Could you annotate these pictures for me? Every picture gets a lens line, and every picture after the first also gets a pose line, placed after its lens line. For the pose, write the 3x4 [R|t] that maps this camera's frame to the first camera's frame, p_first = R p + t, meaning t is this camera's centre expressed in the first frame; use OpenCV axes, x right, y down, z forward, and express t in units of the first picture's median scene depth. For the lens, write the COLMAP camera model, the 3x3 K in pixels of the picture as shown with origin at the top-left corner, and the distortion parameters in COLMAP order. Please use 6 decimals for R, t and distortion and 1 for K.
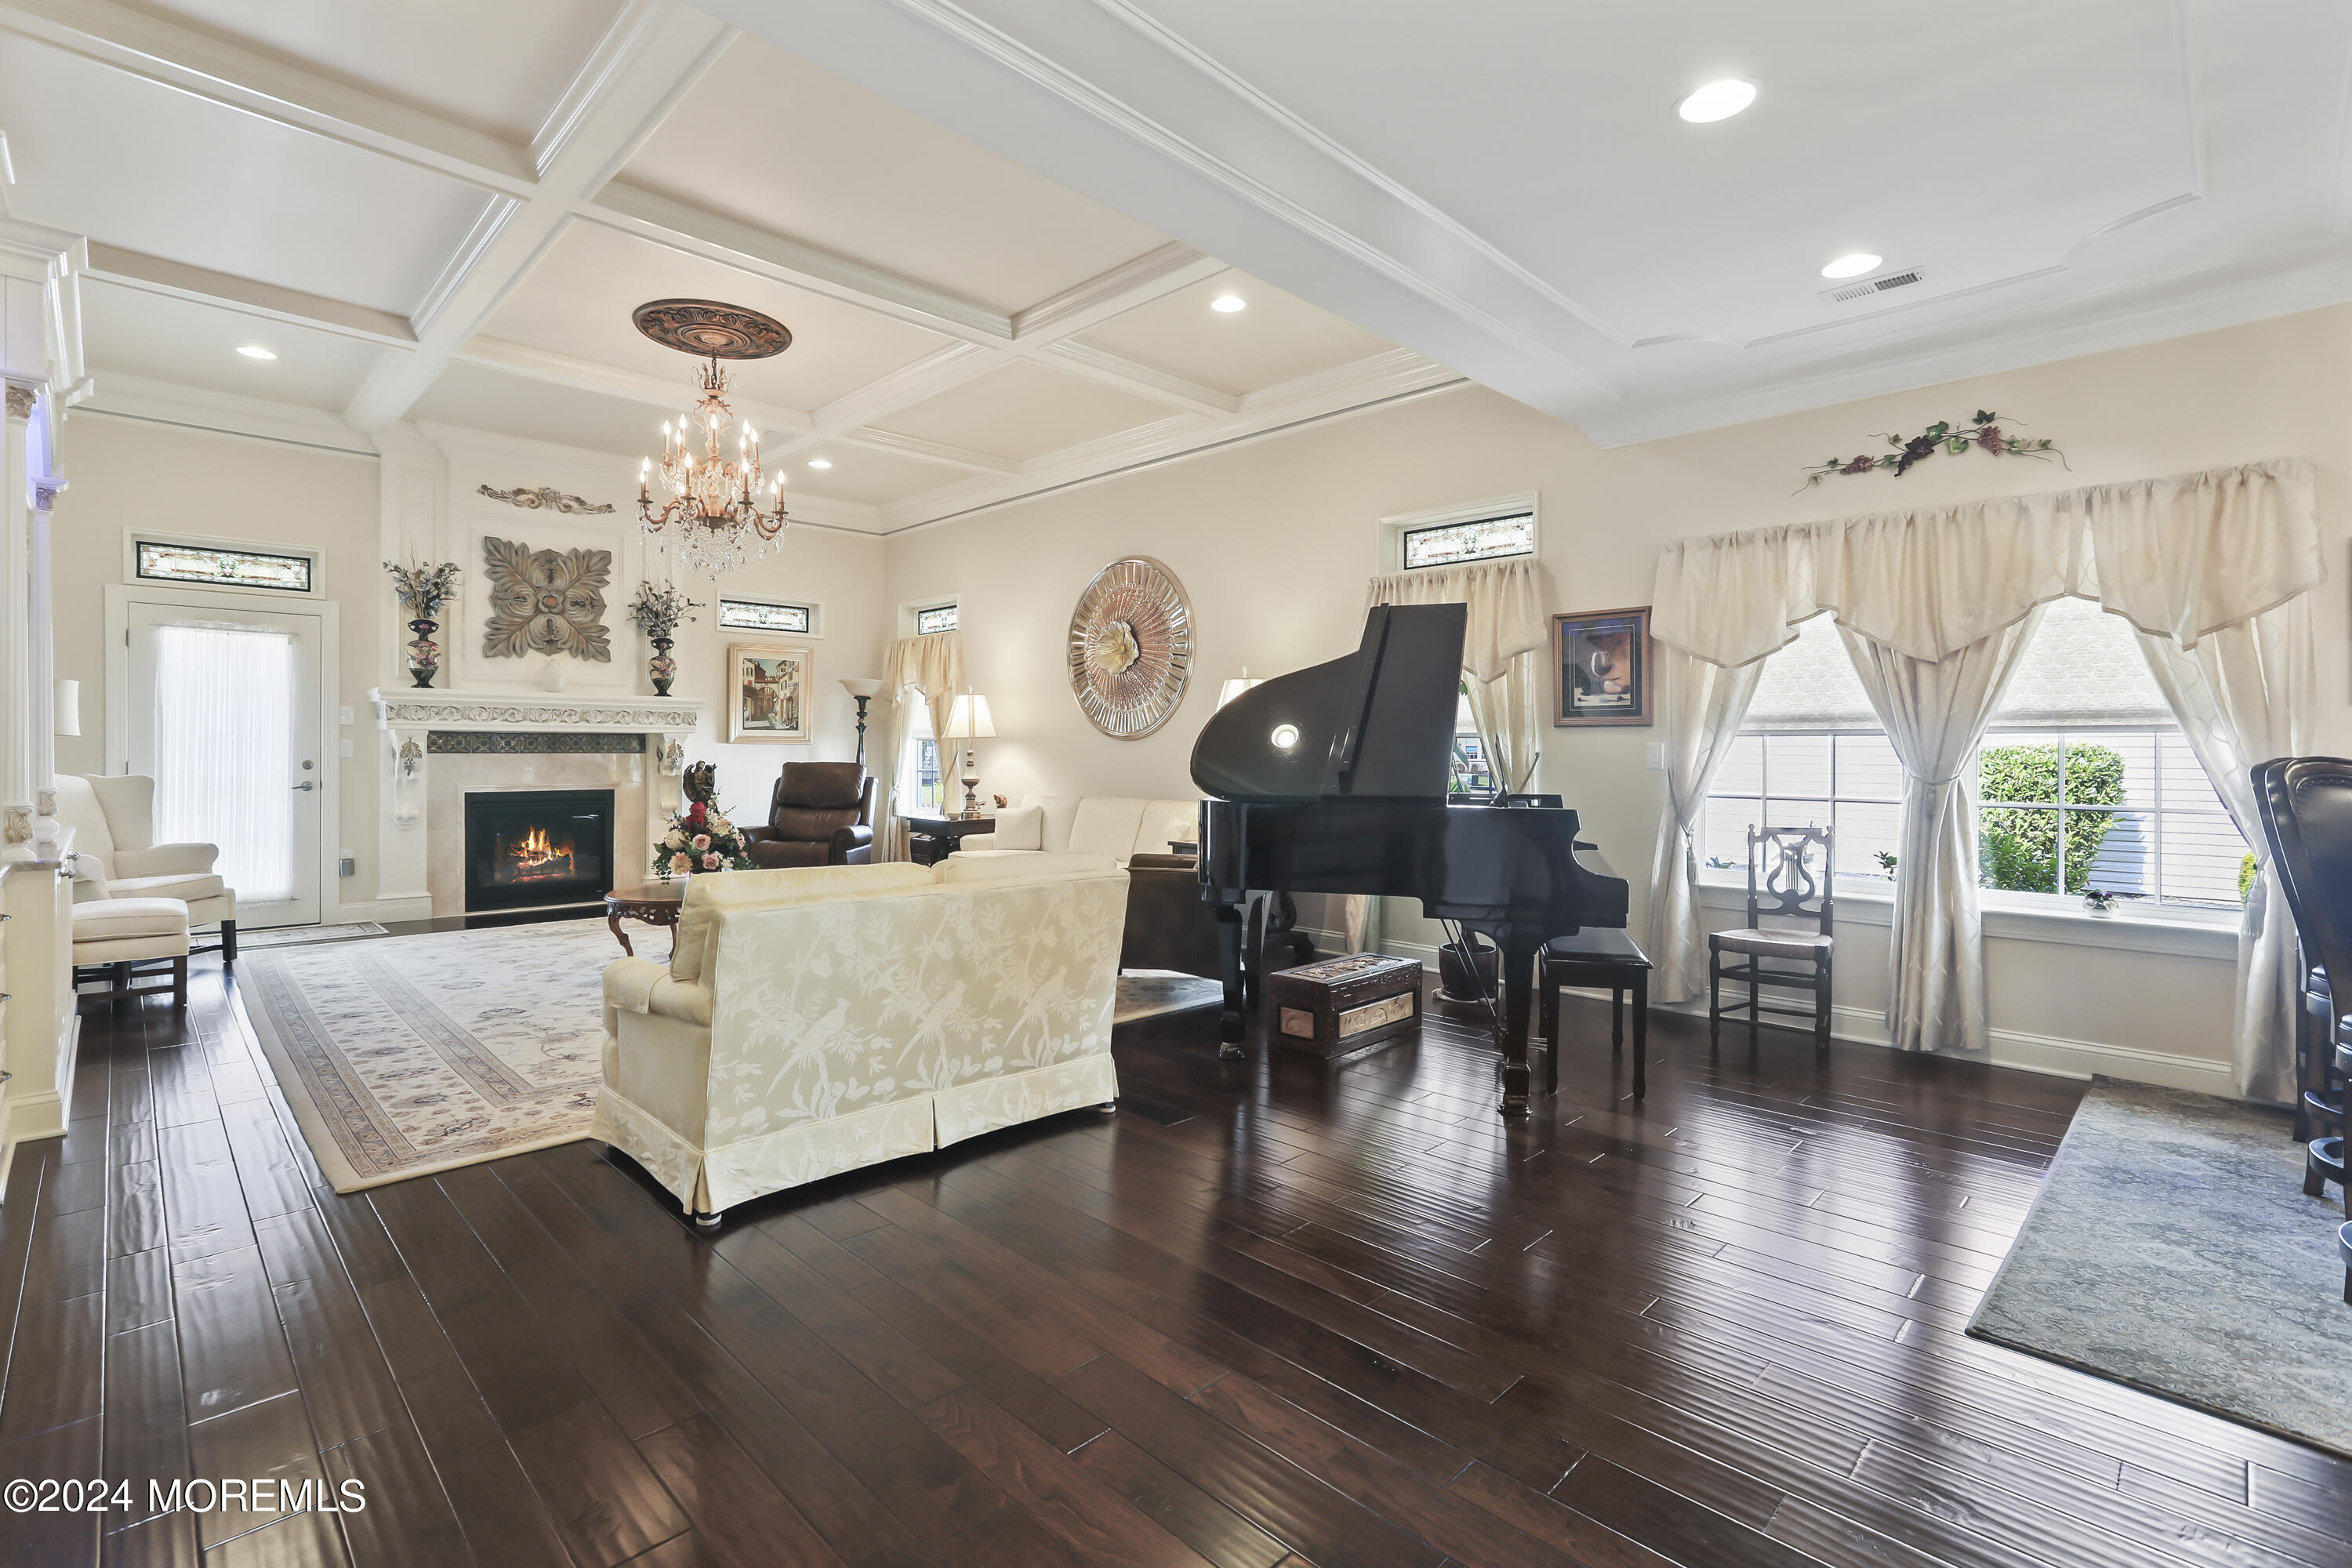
lens RADIAL K [[1121.0, 0, 1174.0], [0, 1121.0, 753.8], [0, 0, 1]] dist [0.020872, -0.000990]
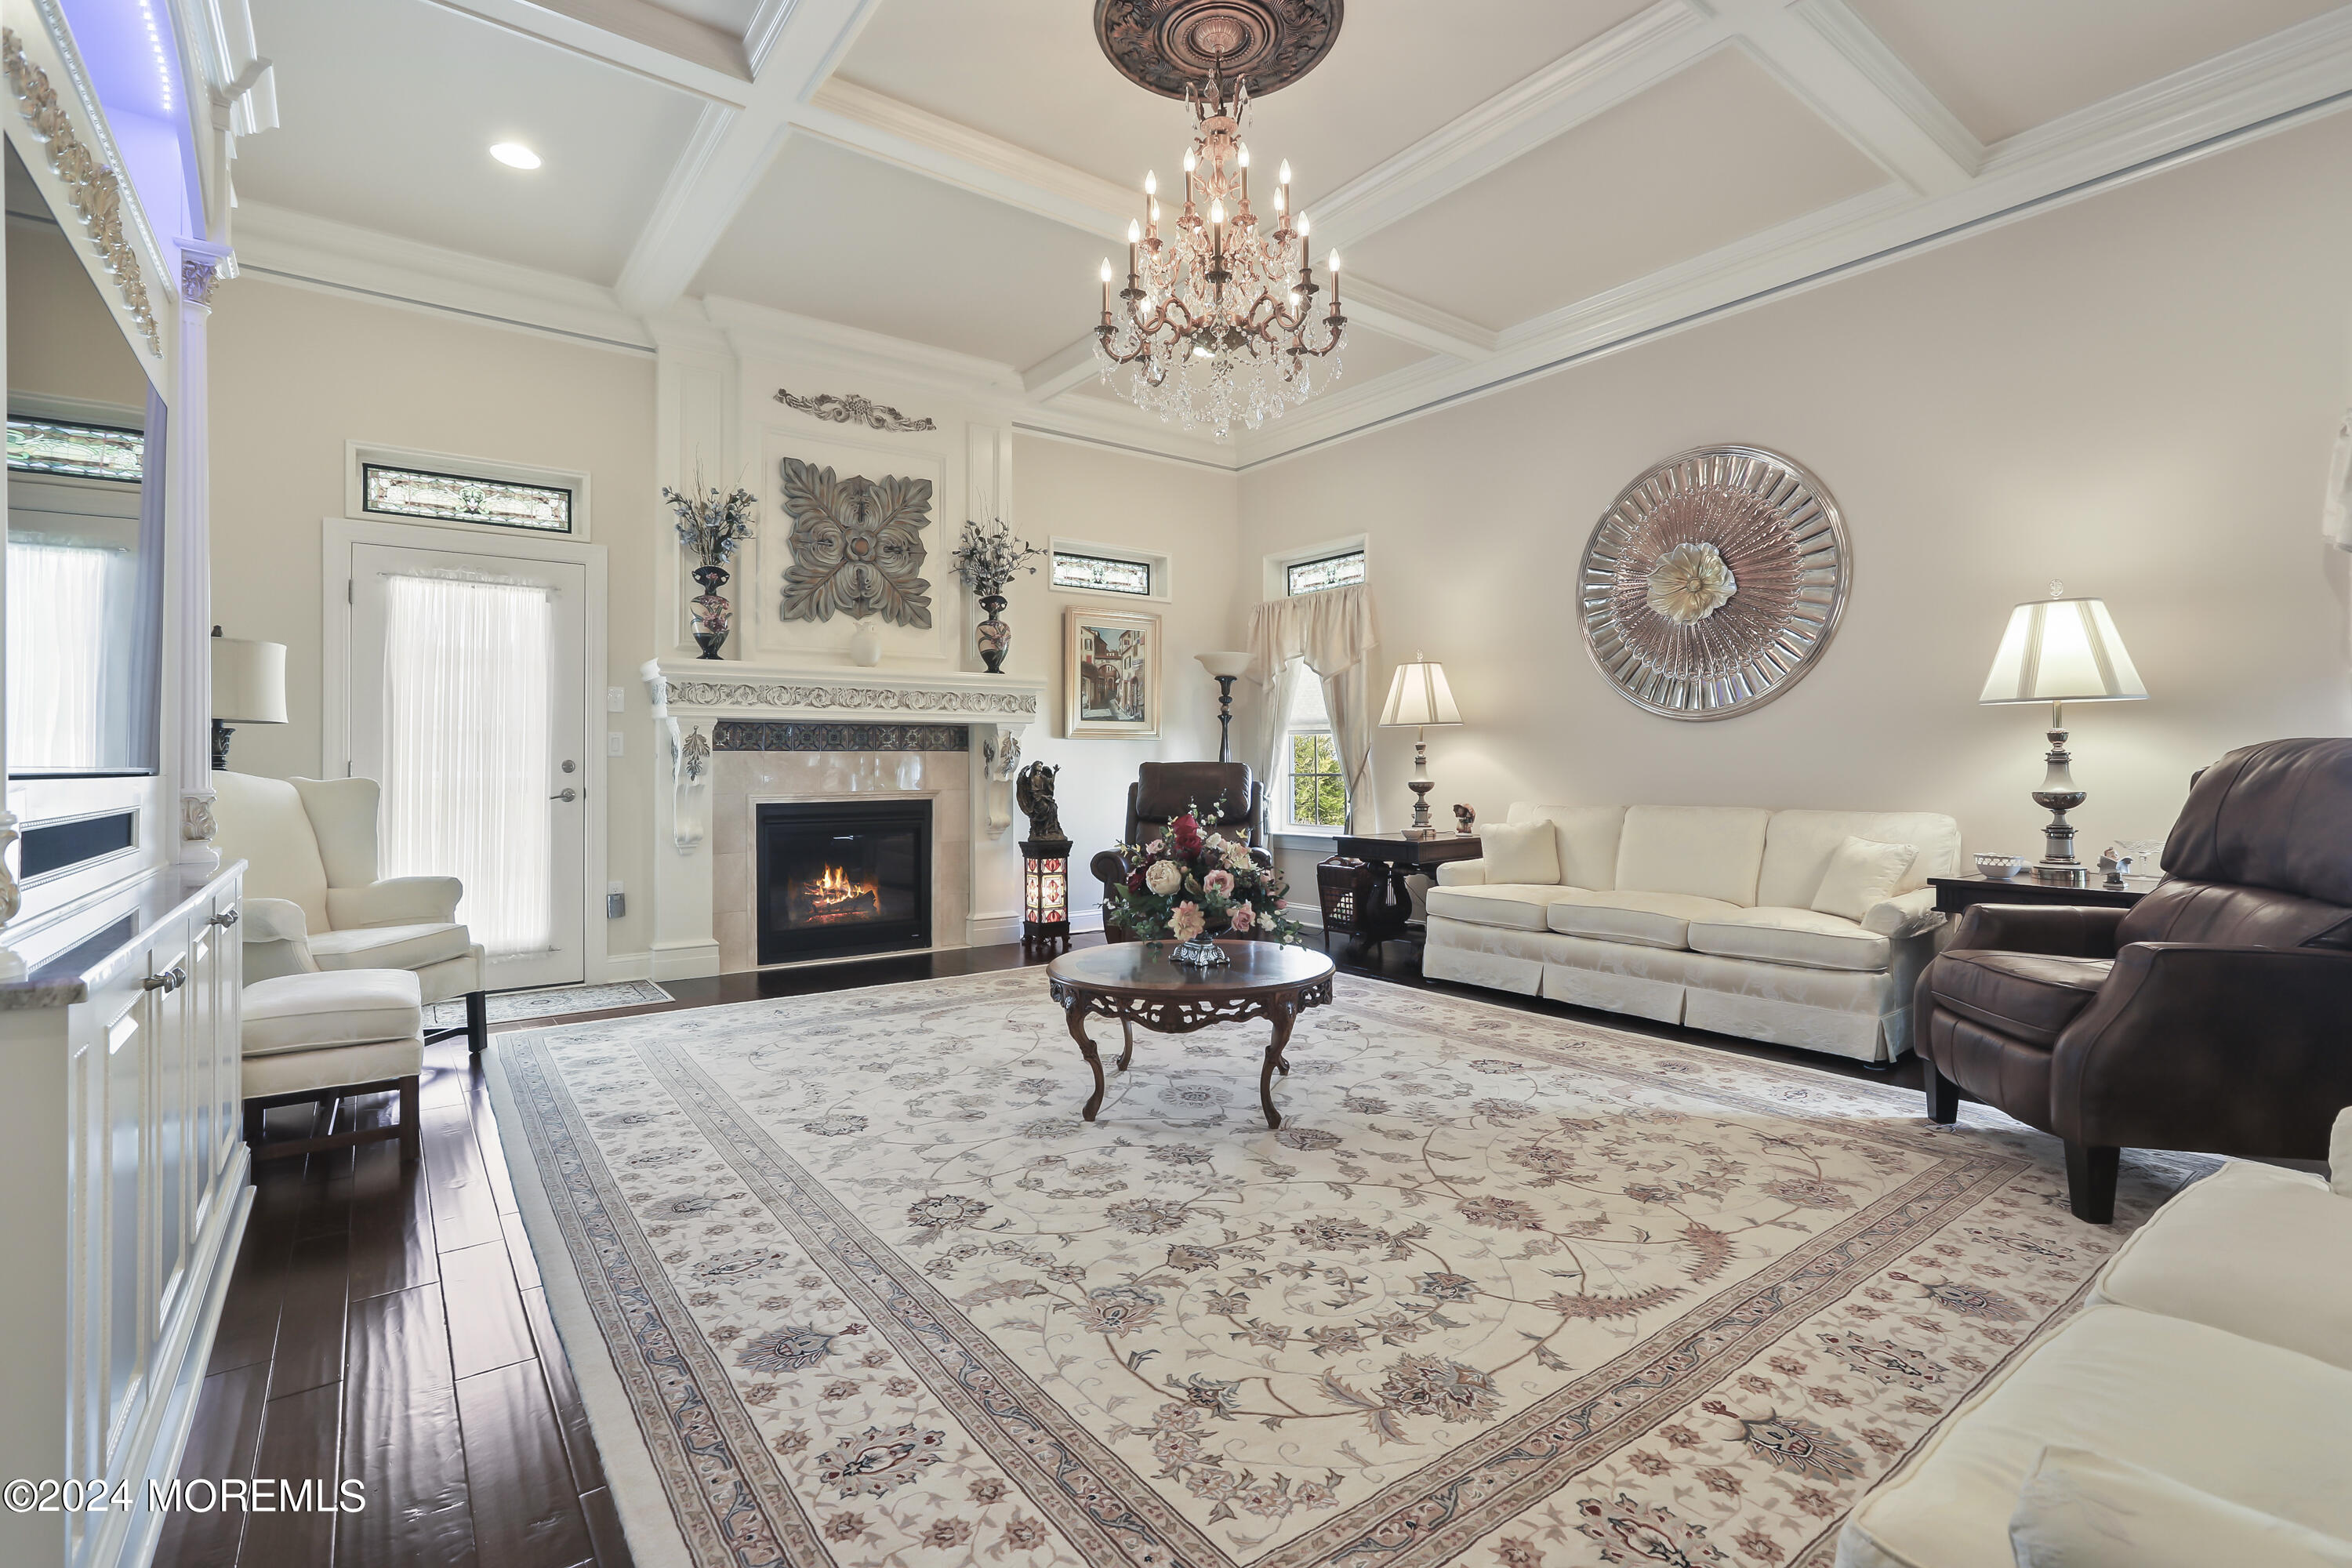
lens RADIAL K [[1081.4, 0, 1176.4], [0, 1081.4, 758.3], [0, 0, 1]] dist [-0.010535, 0.000982]
pose [[0.994048, -0.009501, -0.108531, -0.277268], [0.008255, 0.999895, -0.011922, 0.015195], [0.108633, 0.010955, 0.994022, 0.325869]]
